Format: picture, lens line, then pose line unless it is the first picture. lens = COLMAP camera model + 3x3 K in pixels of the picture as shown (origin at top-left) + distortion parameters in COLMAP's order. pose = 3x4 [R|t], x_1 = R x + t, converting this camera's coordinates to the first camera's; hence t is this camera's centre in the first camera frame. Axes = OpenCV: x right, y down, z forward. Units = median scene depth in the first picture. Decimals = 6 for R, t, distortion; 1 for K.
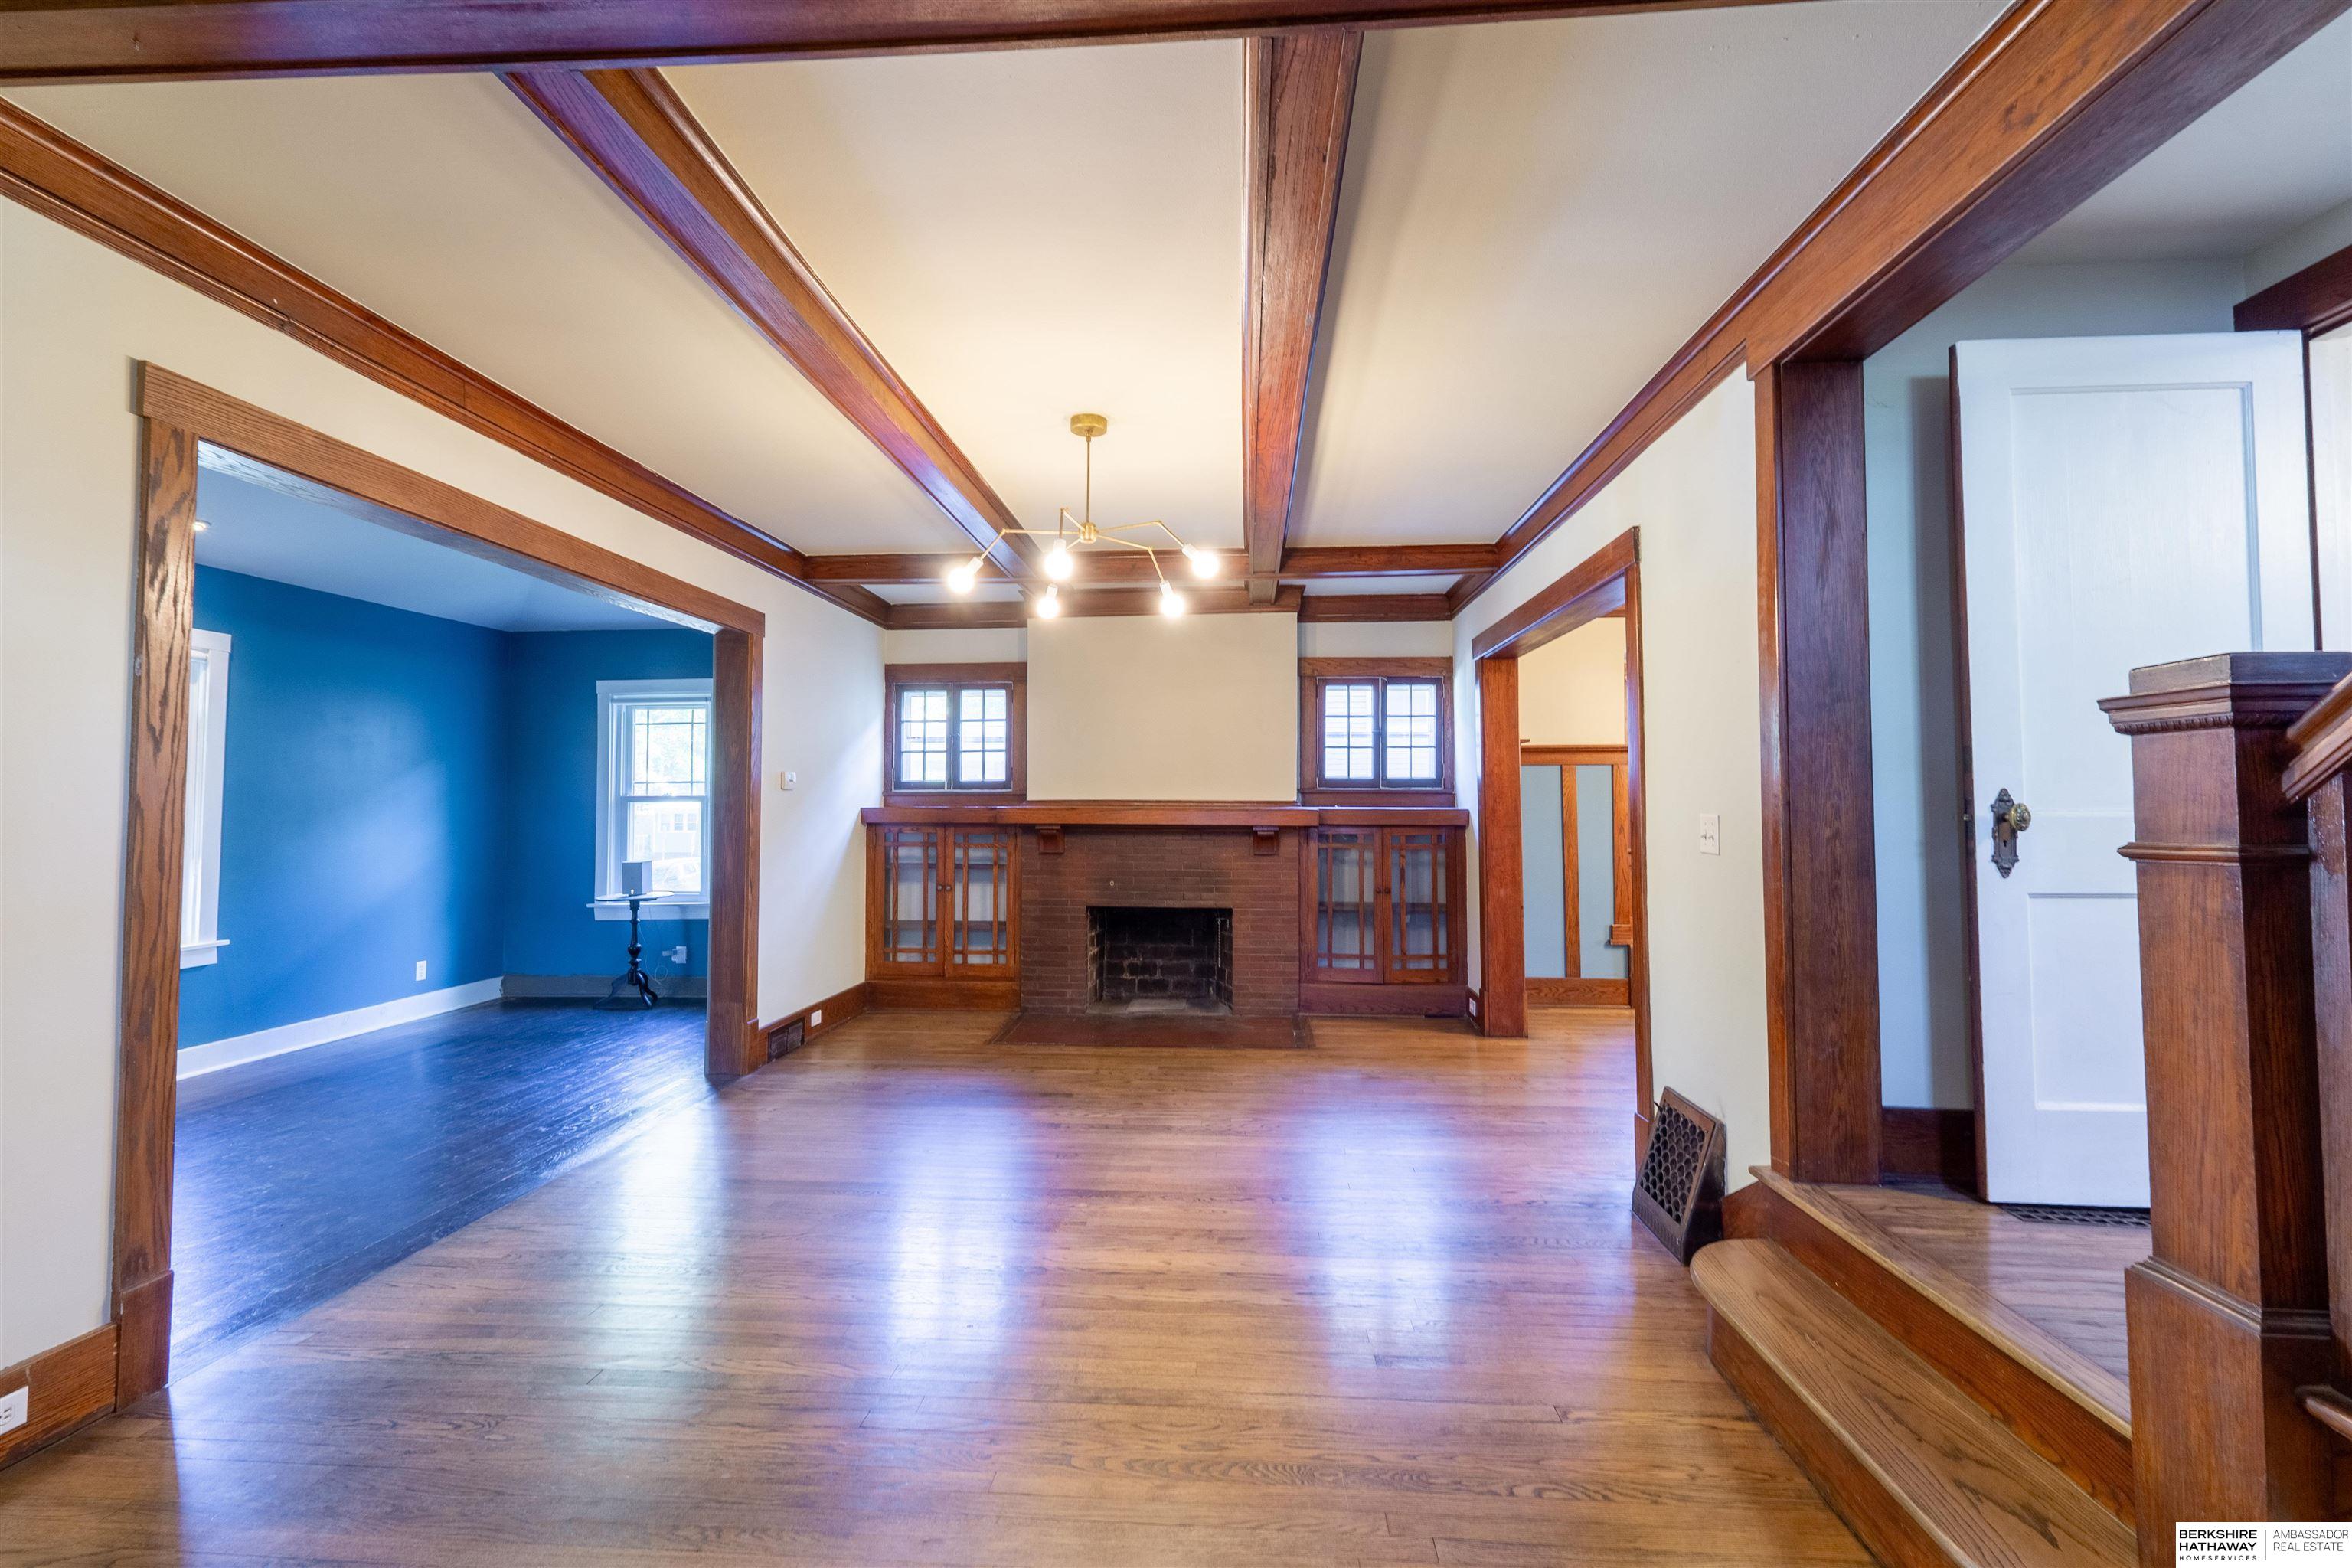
lens RADIAL K [[992.7, 0, 1175.5], [0, 992.7, 772.0], [0, 0, 1]] dist [0.003193, 0.000337]
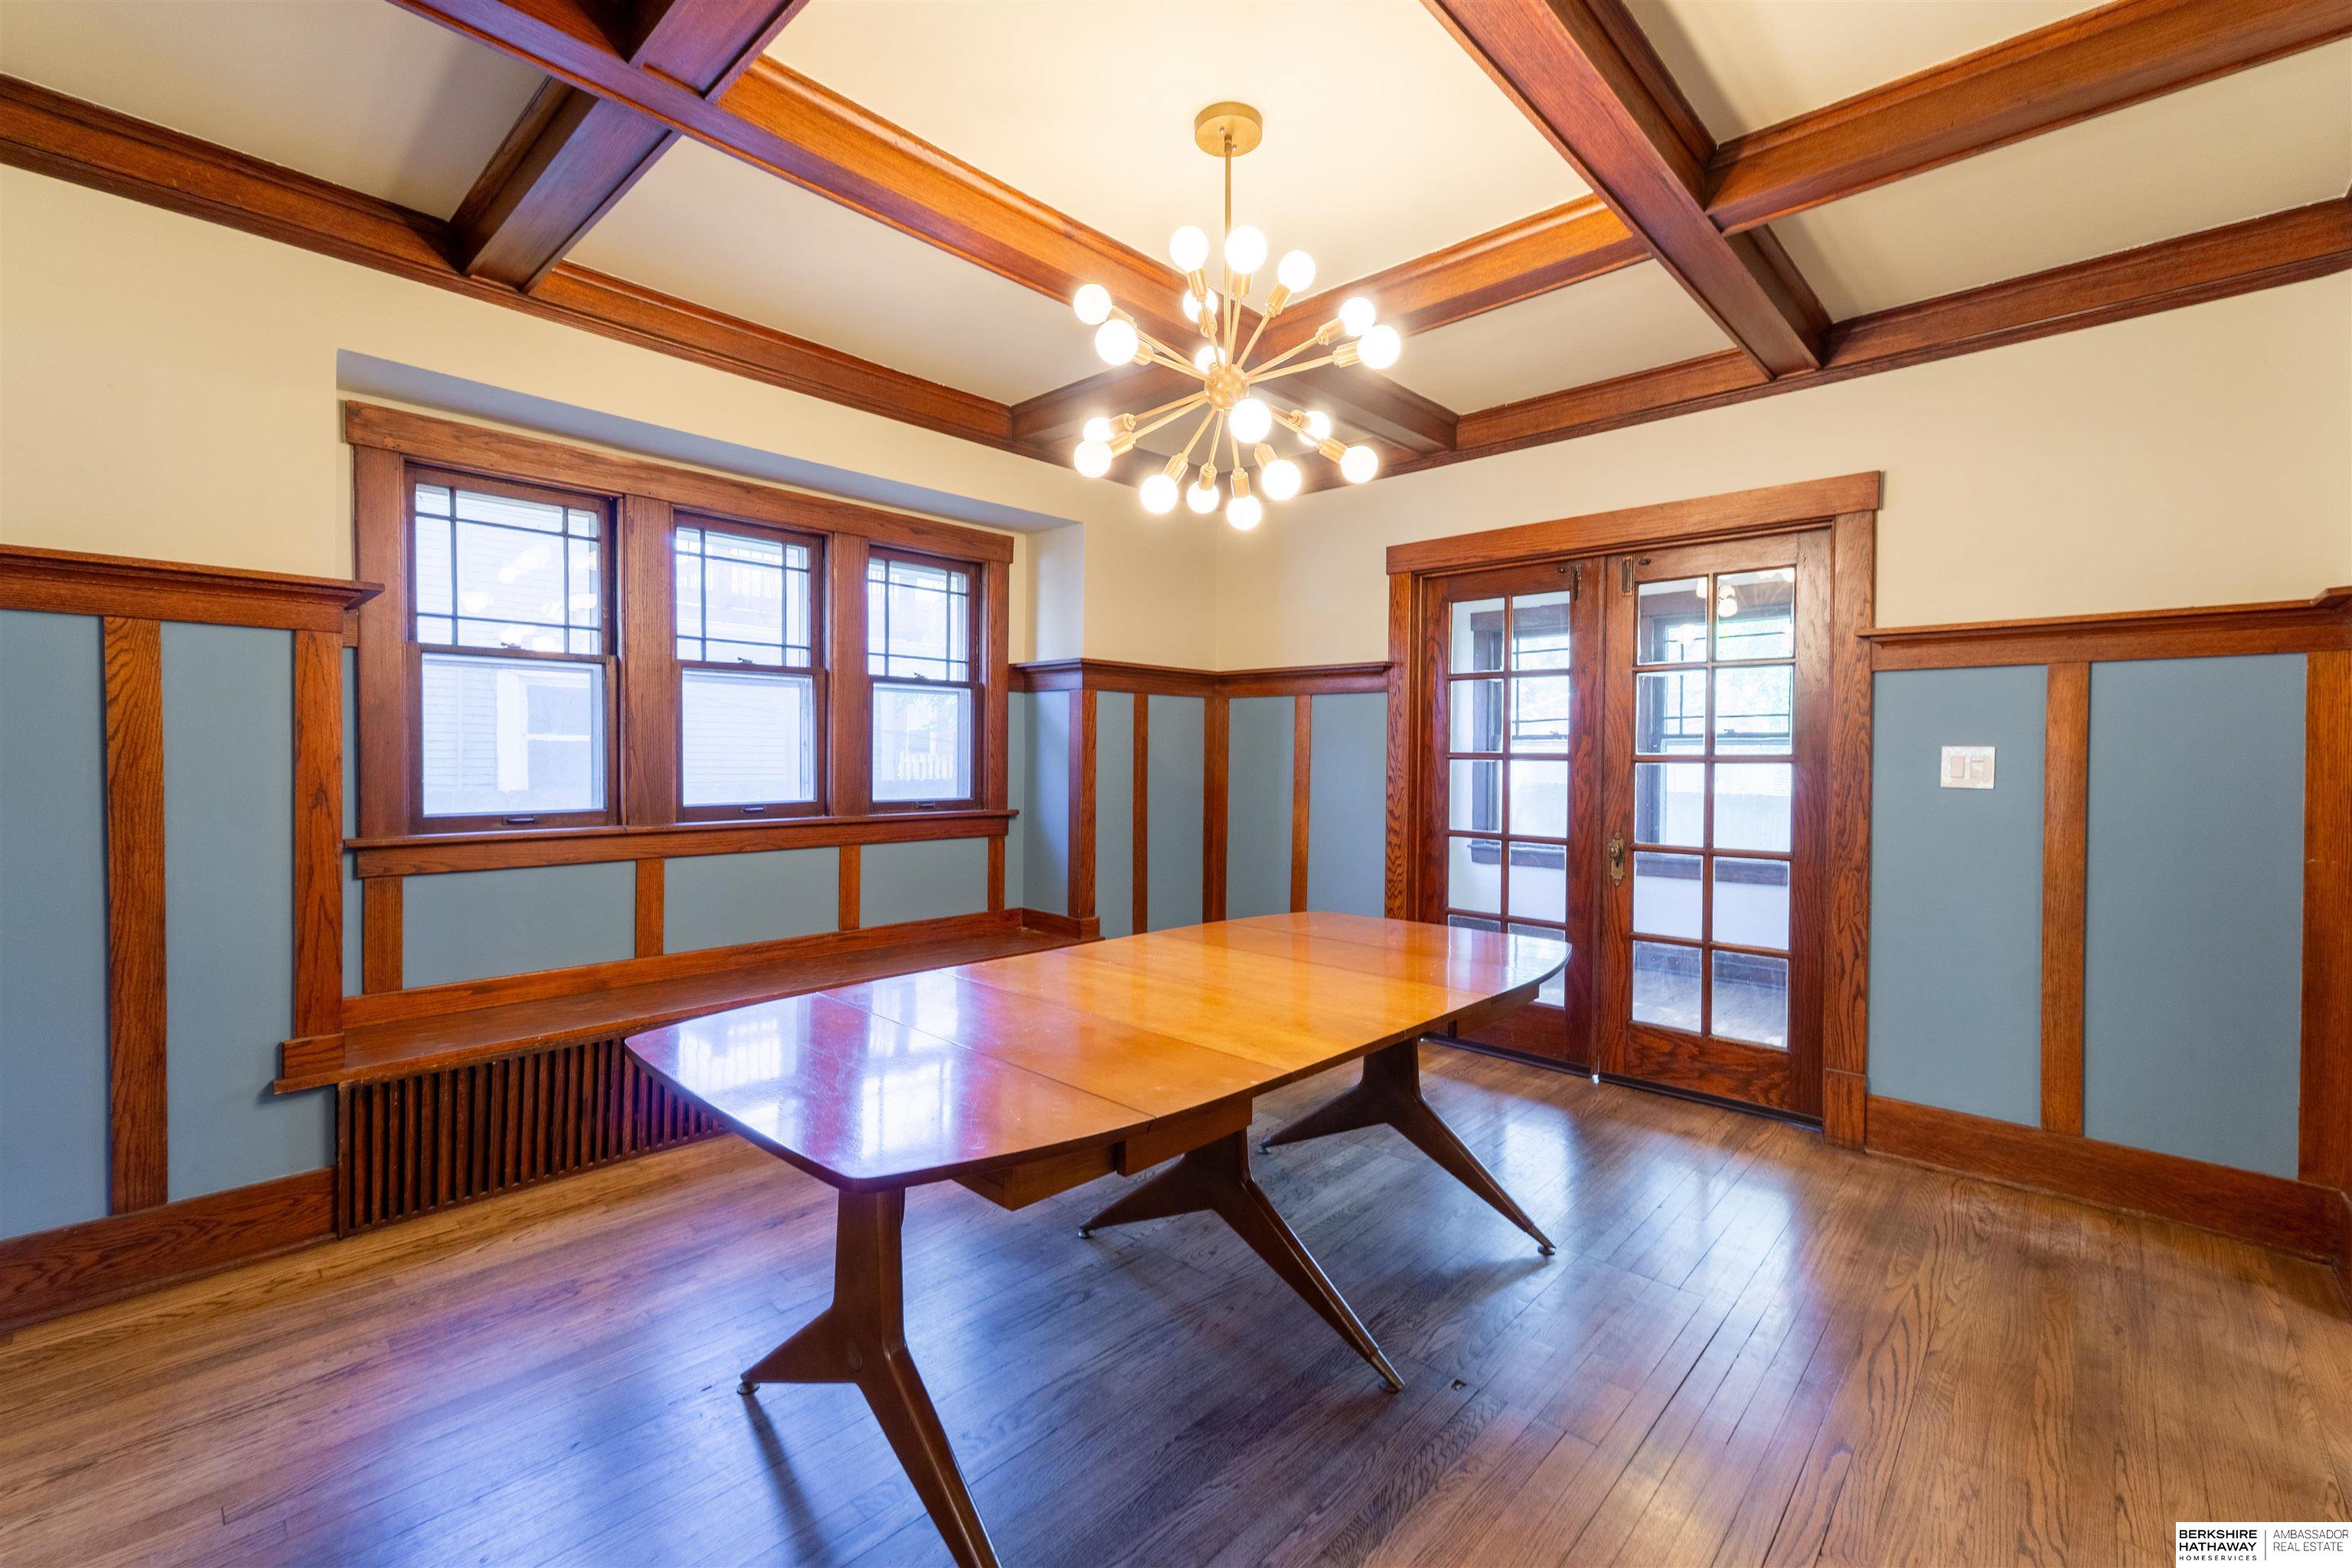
lens RADIAL K [[984.4, 0, 1175.5], [0, 984.4, 770.6], [0, 0, 1]] dist [0.000700, 0.000045]
pose [[0.627595, -0.004303, 0.778528, 0.367412], [-0.035493, 0.998787, 0.034132, 0.022720], [-0.777730, -0.049054, 0.626681, 0.503235]]
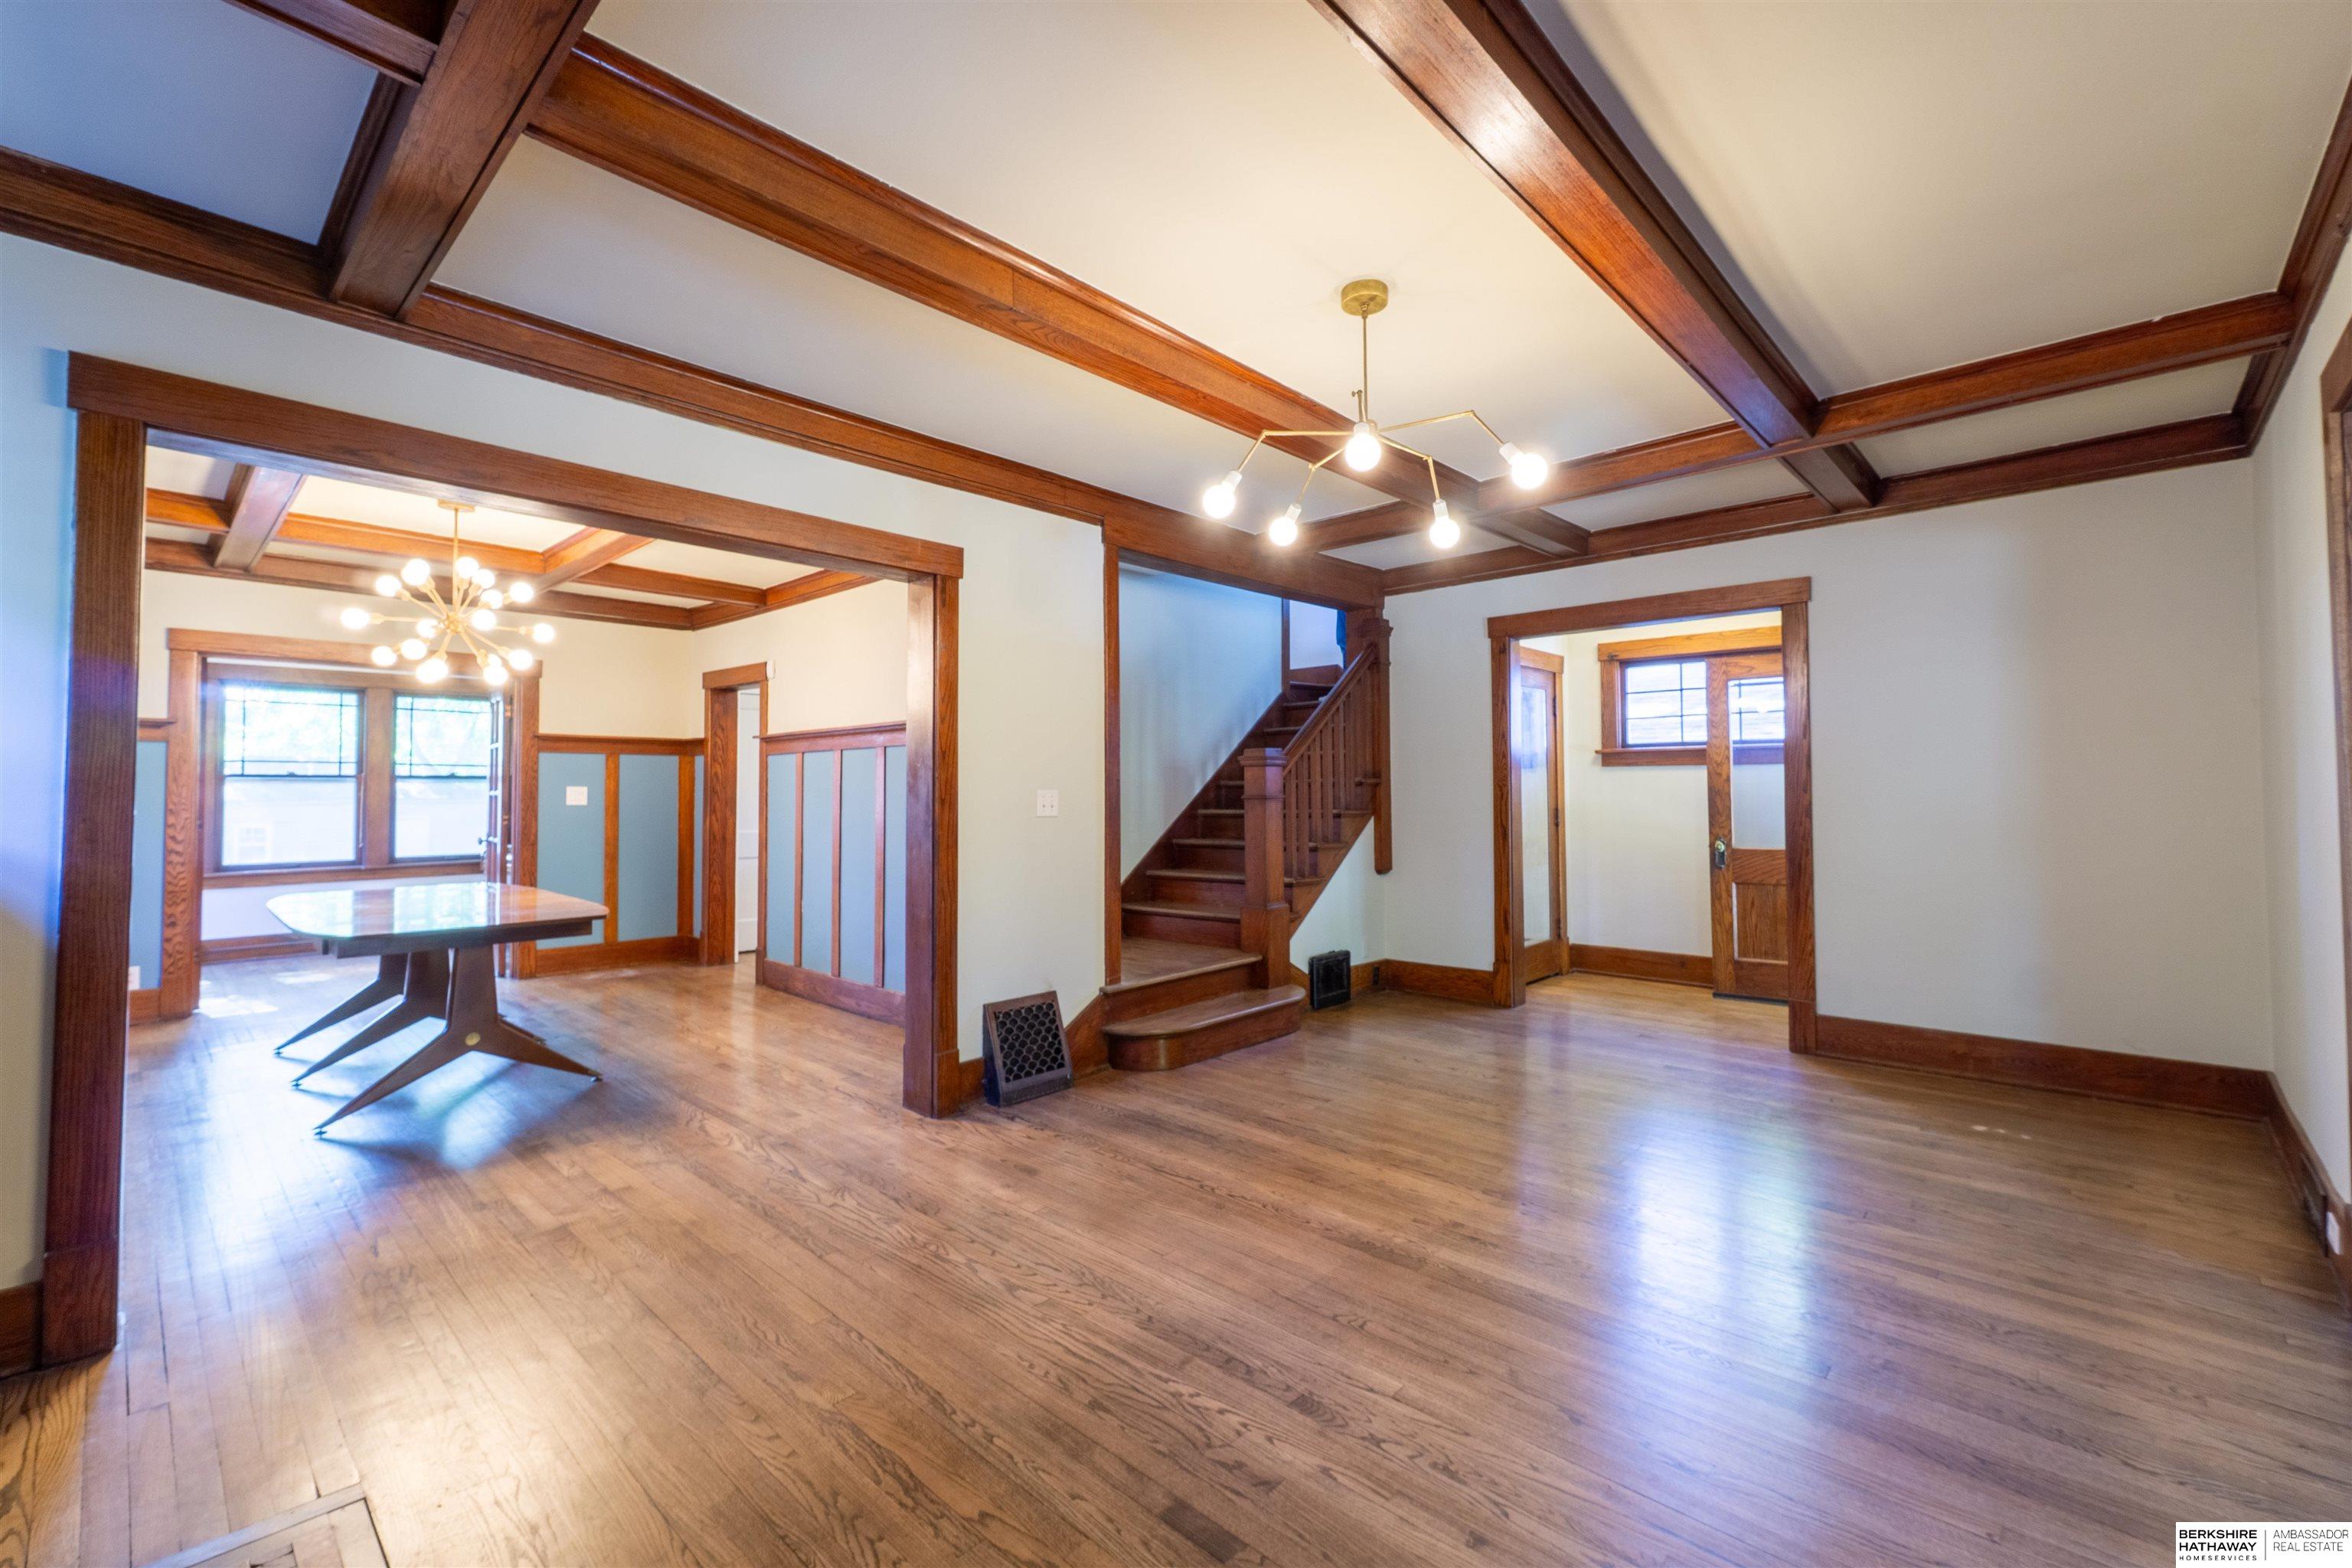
lens RADIAL K [[986.3, 0, 1180.6], [0, 986.3, 771.3], [0, 0, 1]] dist [0.006504, 0.000291]
pose [[-0.778990, 0.016772, 0.626812, -0.259155], [-0.018353, 0.998604, -0.049528, 0.039011], [-0.626768, -0.050086, -0.777595, 0.952633]]
